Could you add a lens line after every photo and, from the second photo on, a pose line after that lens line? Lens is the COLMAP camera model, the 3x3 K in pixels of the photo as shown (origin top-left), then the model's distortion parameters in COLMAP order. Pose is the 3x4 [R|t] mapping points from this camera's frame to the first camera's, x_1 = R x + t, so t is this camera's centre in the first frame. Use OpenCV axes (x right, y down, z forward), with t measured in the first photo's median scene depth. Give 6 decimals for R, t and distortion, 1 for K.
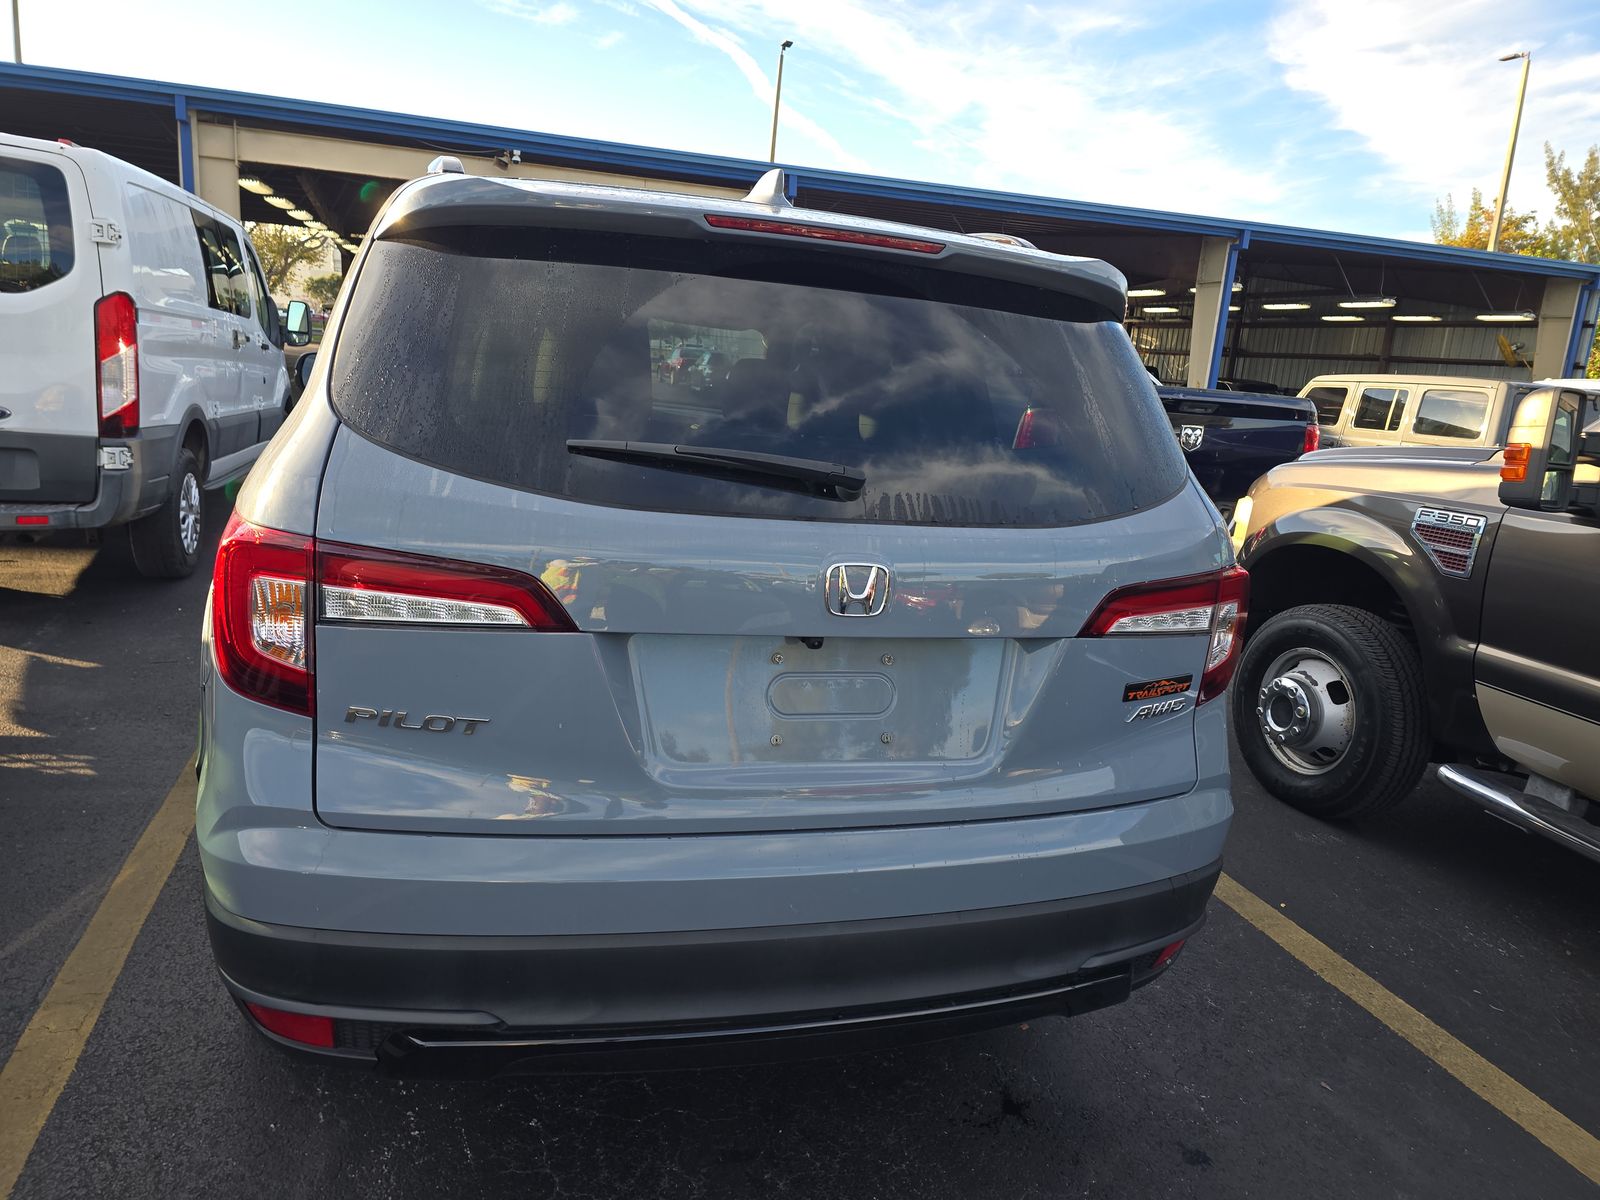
lens RADIAL K [[1085.4, 0, 787.8], [0, 1085.4, 591.0], [0, 0, 1]] dist [0.066157, -0.062715]
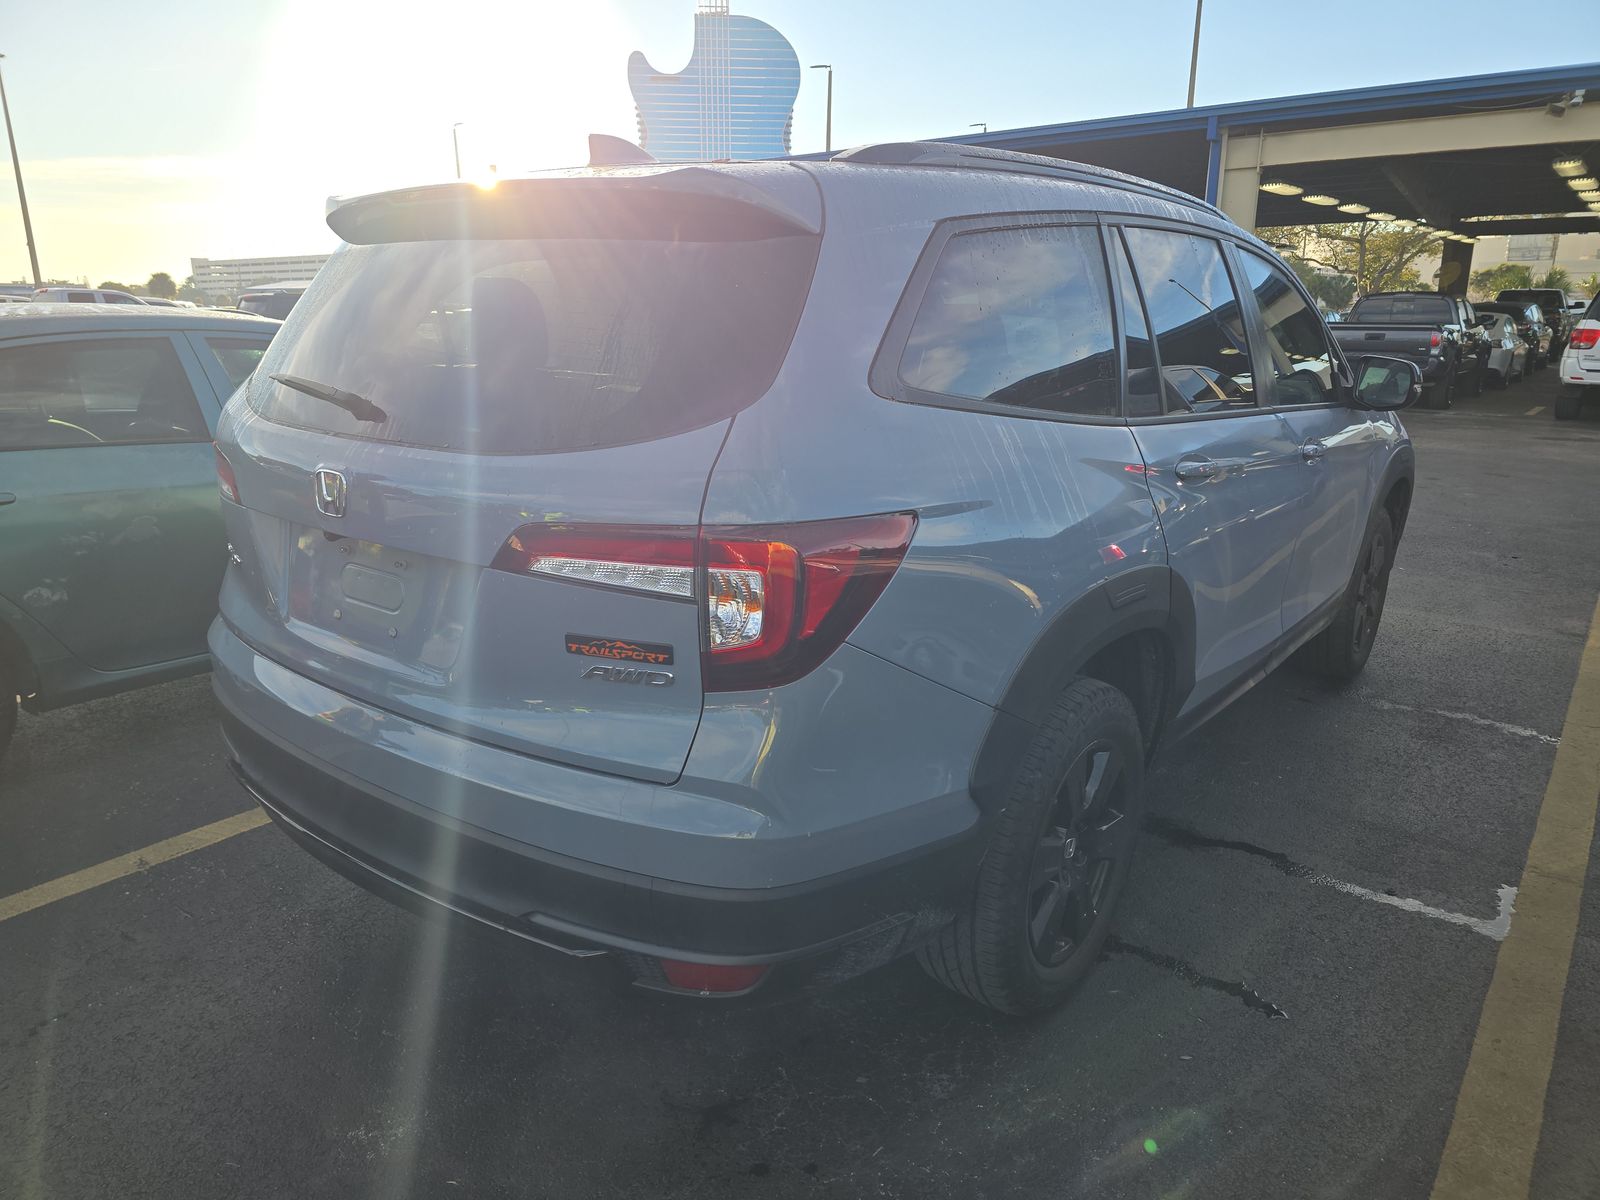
lens RADIAL K [[1085.4, 0, 787.8], [0, 1085.4, 591.0], [0, 0, 1]] dist [0.066157, -0.062715]
pose [[0.602364, 0.118396, -0.789392, 0.096054], [-0.121579, 0.991009, 0.055862, -0.002106], [0.788908, 0.062324, 0.611343, 0.048387]]
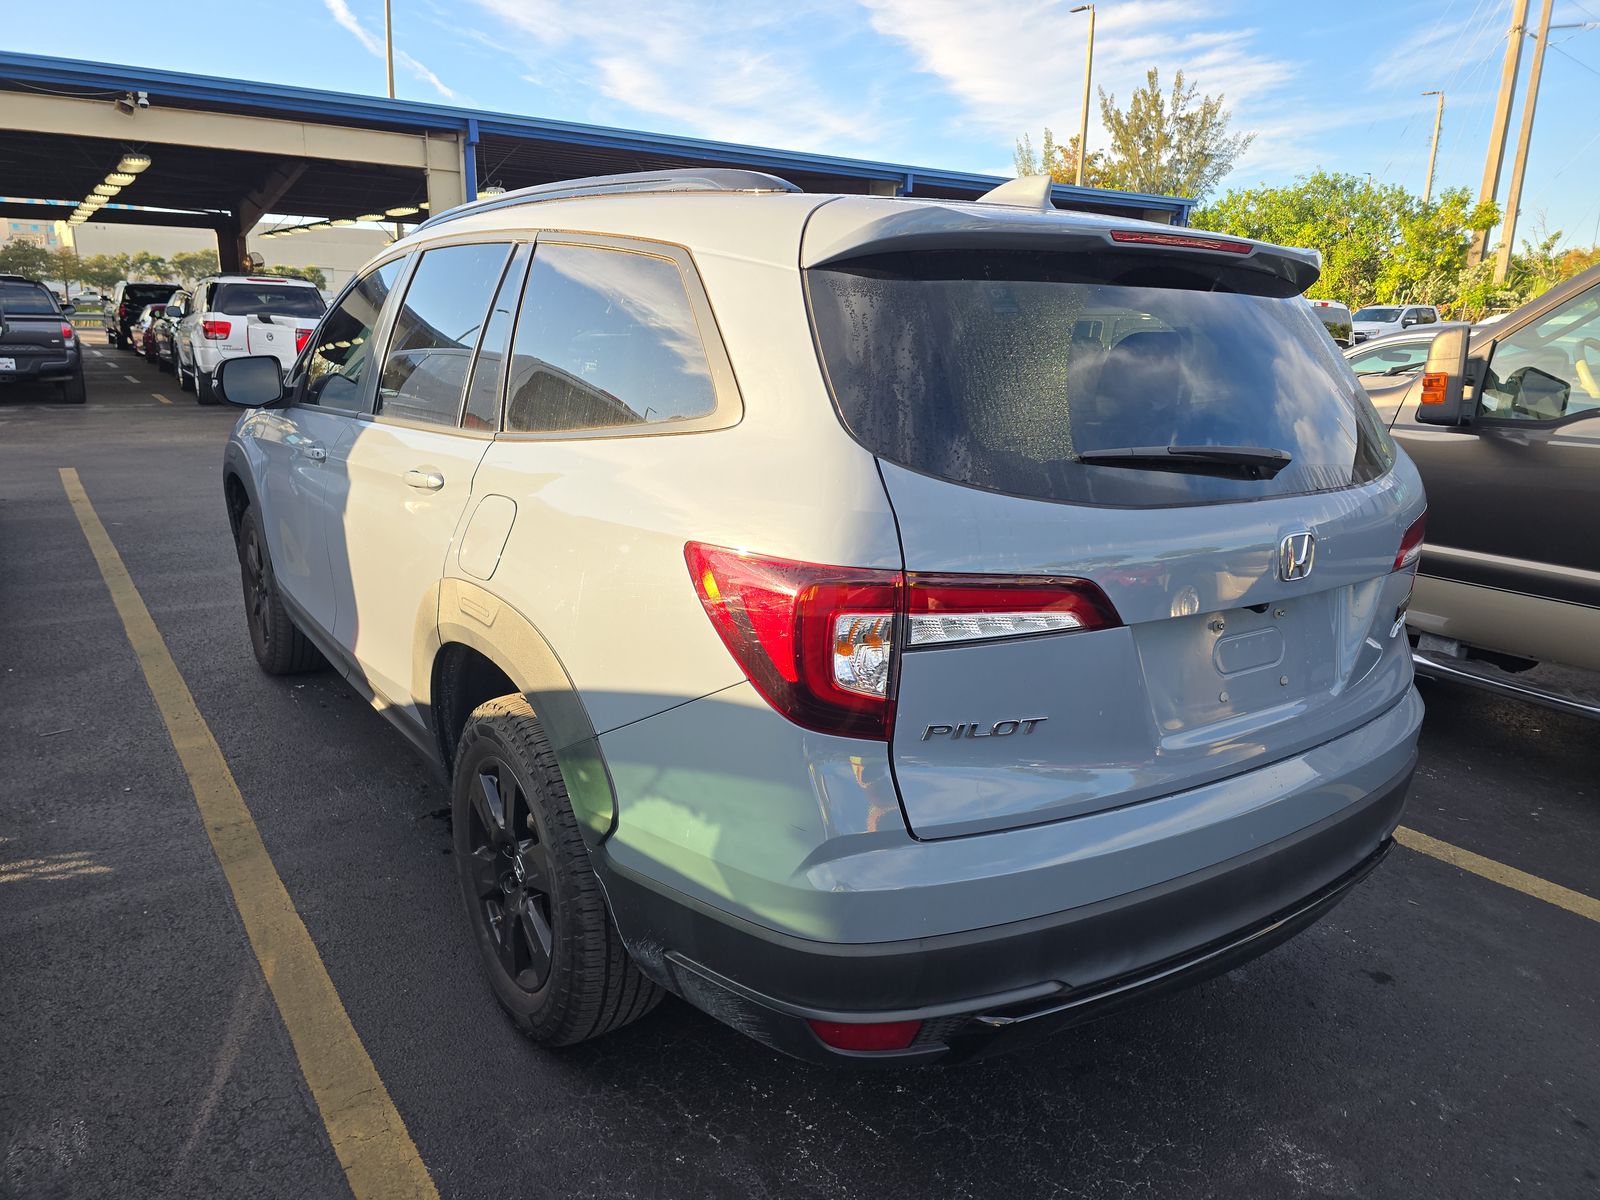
lens RADIAL K [[1085.4, 0, 787.8], [0, 1085.4, 591.0], [0, 0, 1]] dist [0.066157, -0.062715]
pose [[0.946159, -0.130499, 0.296230, -0.076627], [0.115962, 0.991045, 0.066203, -0.010037], [-0.302217, -0.028287, 0.952819, 0.004769]]
